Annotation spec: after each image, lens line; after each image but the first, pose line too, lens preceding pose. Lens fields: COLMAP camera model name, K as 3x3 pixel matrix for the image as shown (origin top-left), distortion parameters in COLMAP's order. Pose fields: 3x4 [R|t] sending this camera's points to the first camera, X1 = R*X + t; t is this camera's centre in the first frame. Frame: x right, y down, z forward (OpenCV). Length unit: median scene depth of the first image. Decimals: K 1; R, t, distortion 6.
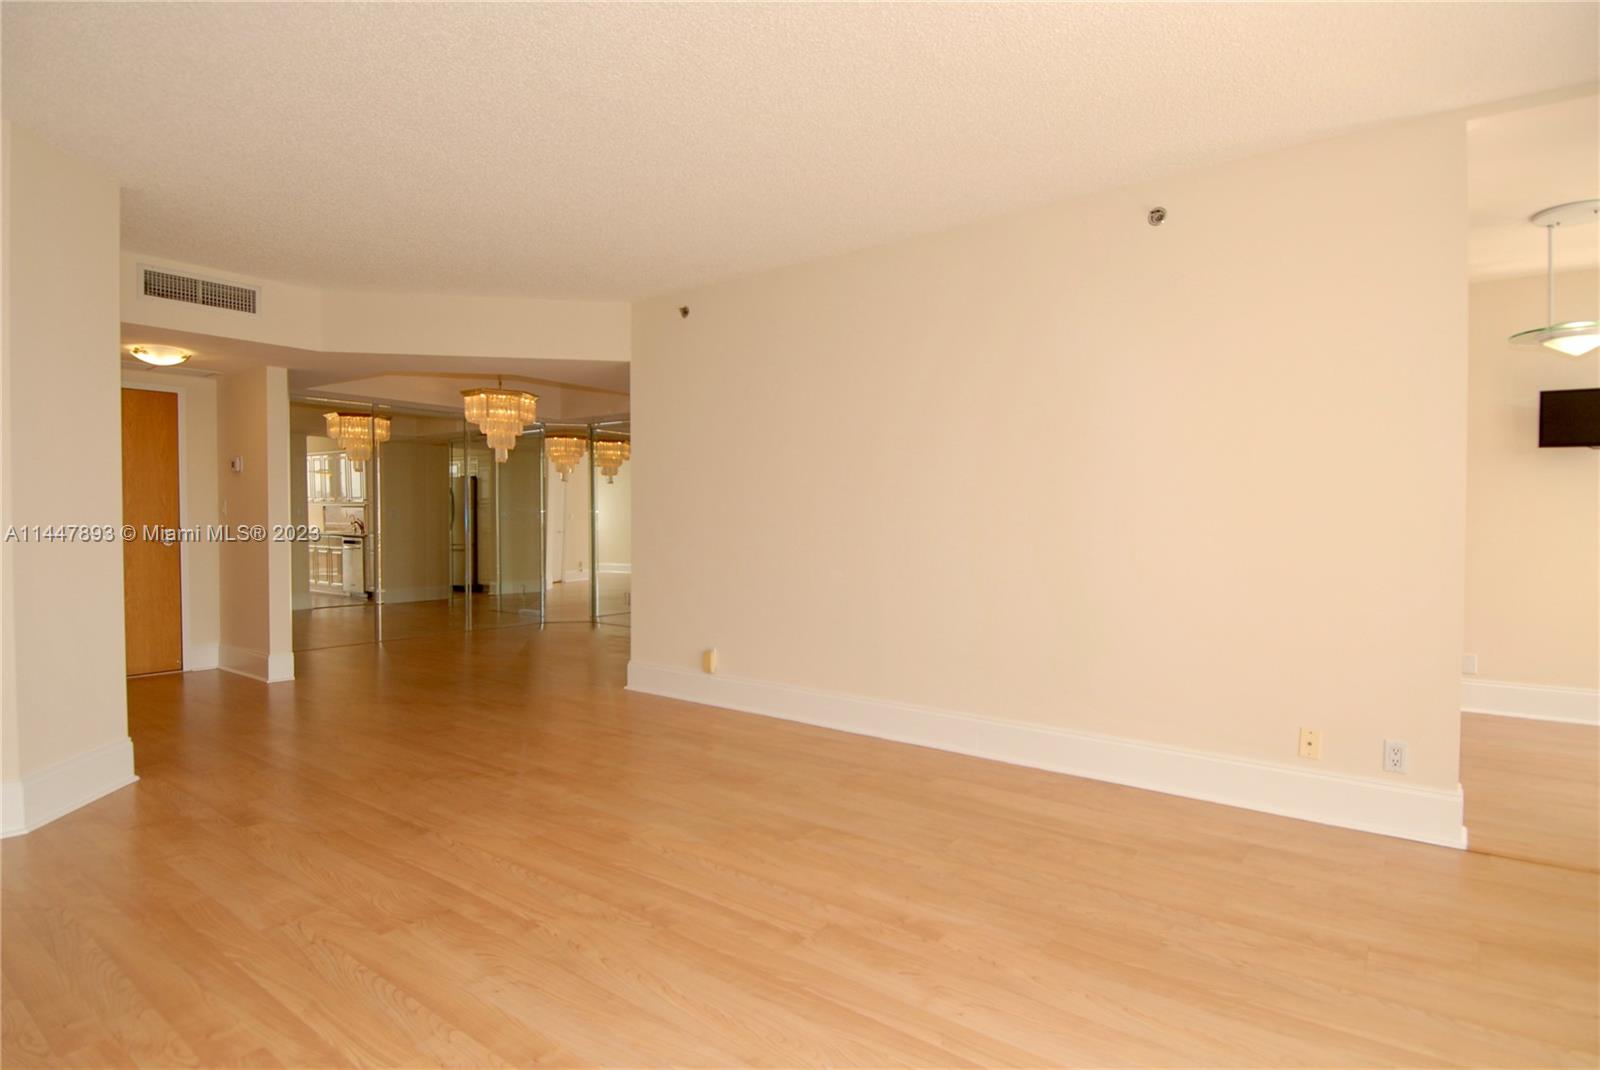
lens RADIAL K [[844.6, 0, 787.6], [0, 844.6, 540.7], [0, 0, 1]] dist [0.031518, -0.047246]
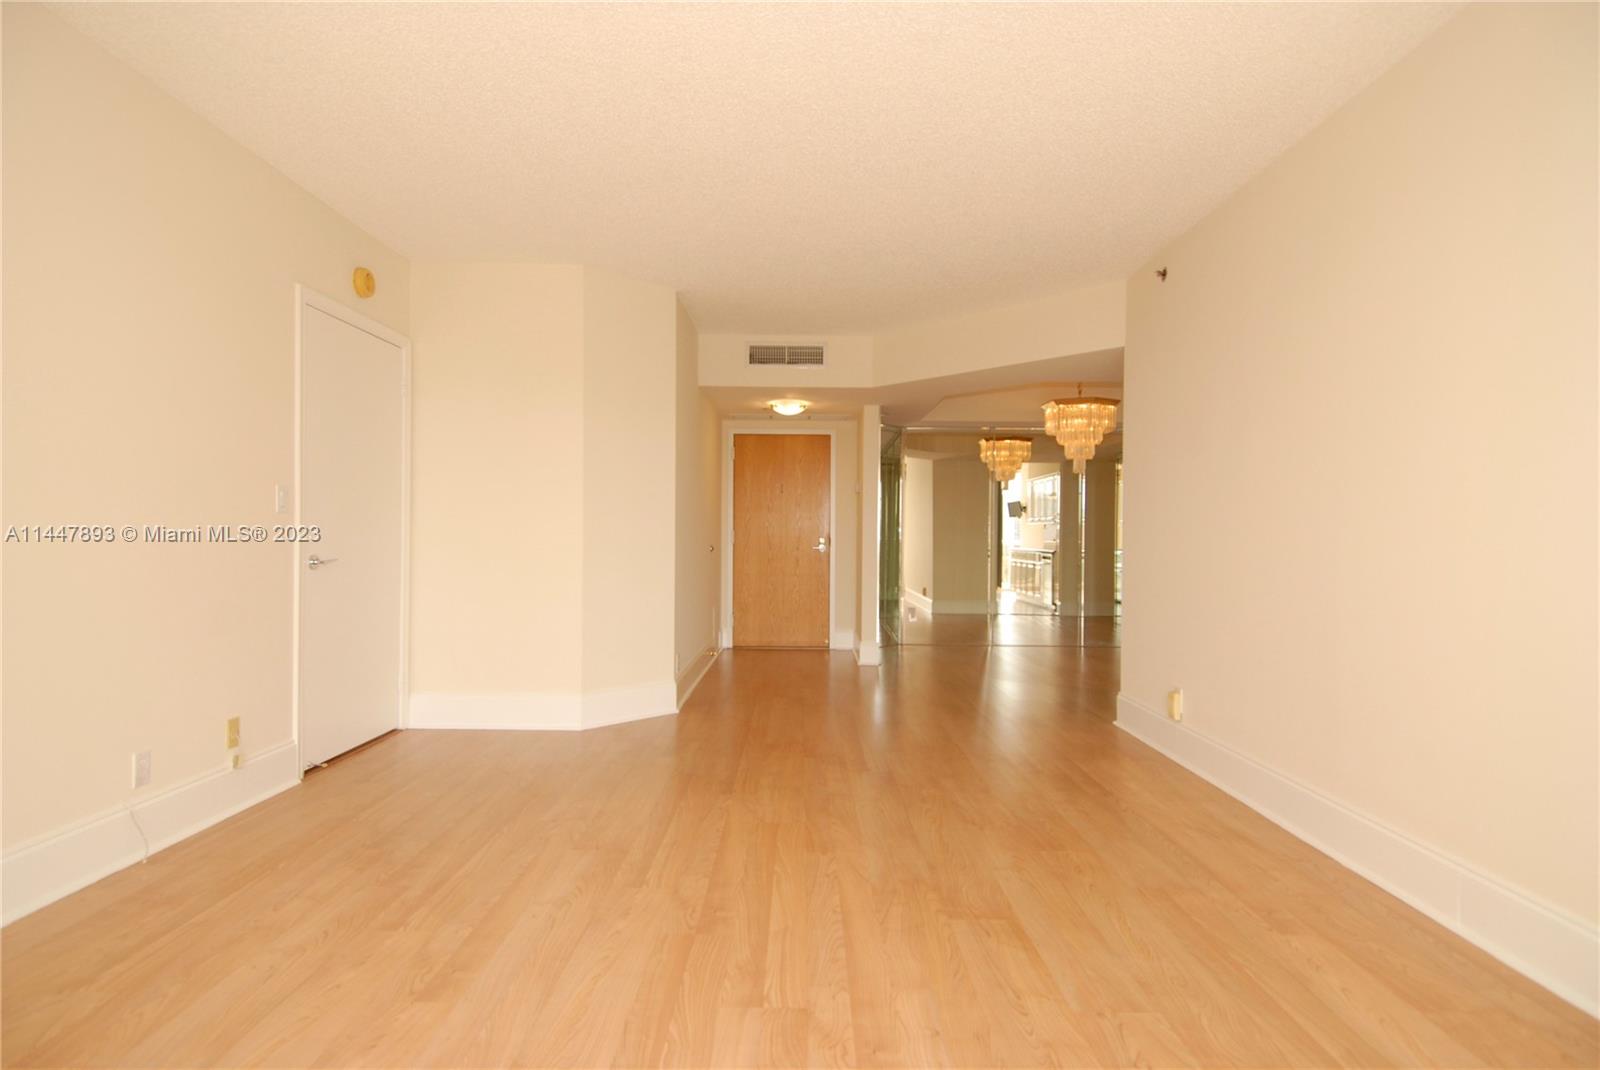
lens RADIAL K [[810.7, 0, 778.7], [0, 810.7, 581.7], [0, 0, 1]] dist [0.003003, -0.000085]
pose [[0.596804, 0.046991, -0.801010, 0.450101], [-0.024604, 0.998886, 0.040267, 0.005064], [0.802010, -0.004323, 0.597295, 0.357100]]
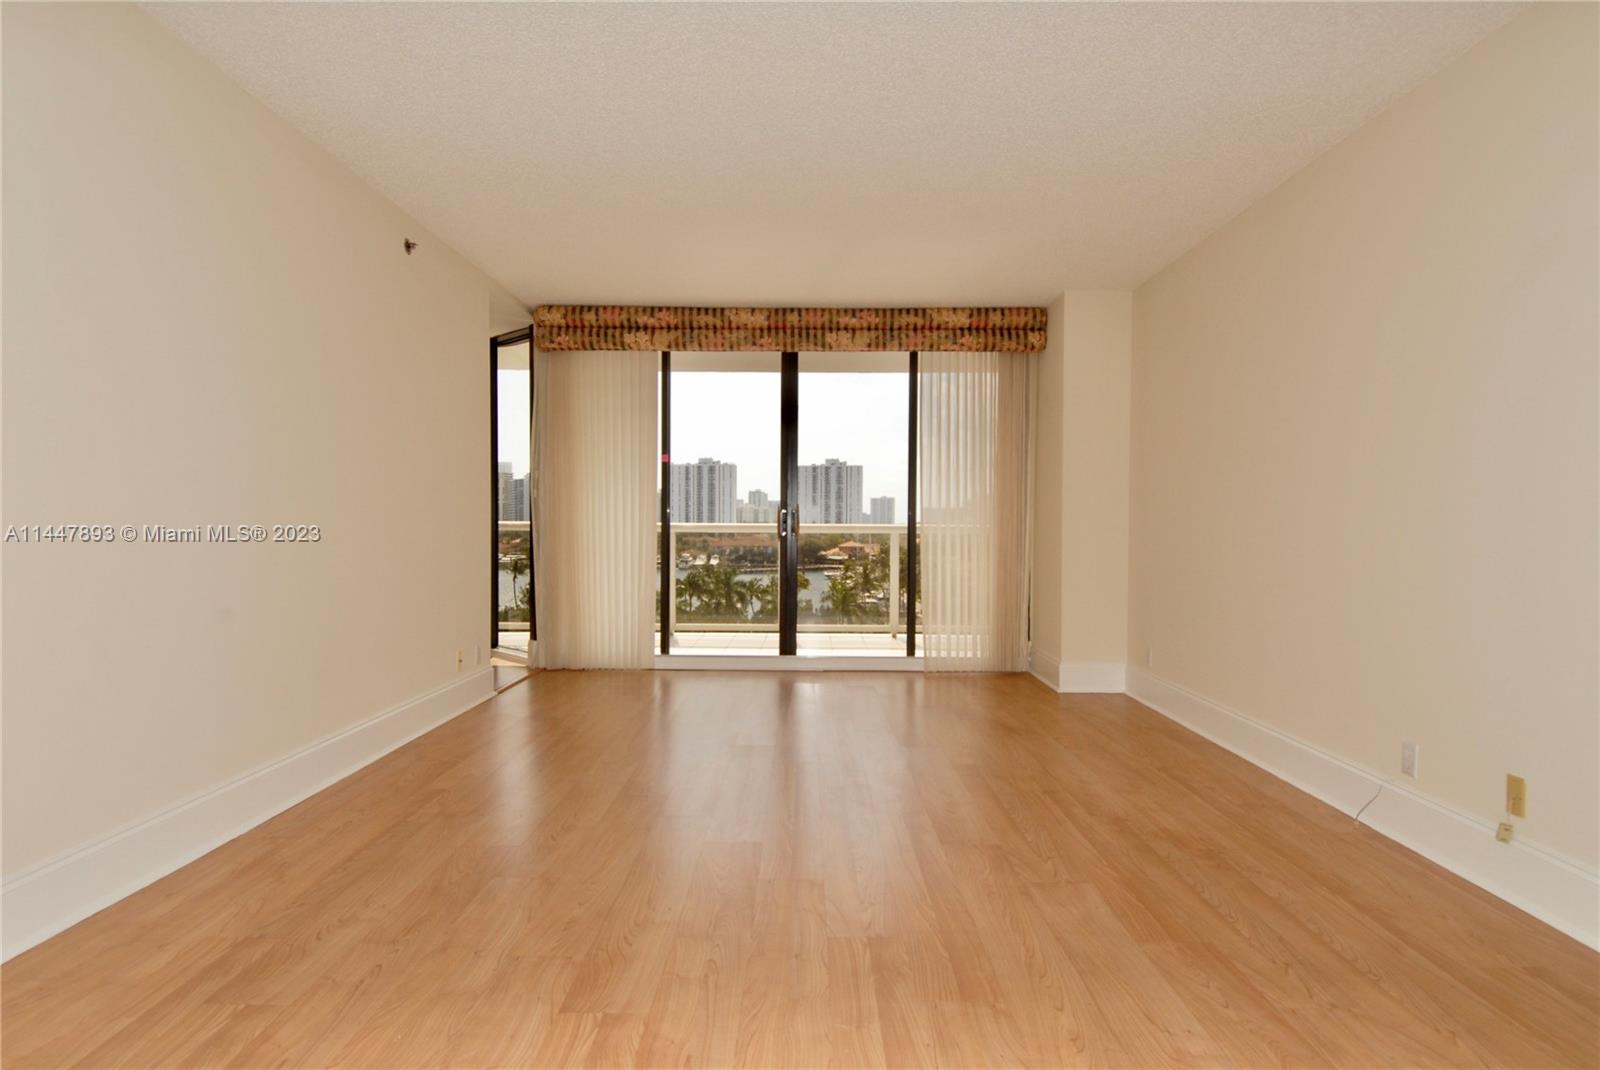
lens RADIAL K [[833.0, 0, 801.1], [0, 833.0, 539.8], [0, 0, 1]] dist [0.052883, -0.050607]
pose [[-0.614088, -0.020999, 0.788958, -0.862090], [0.008154, 0.999424, 0.032948, -0.019597], [-0.789195, 0.026666, -0.613563, 1.348122]]
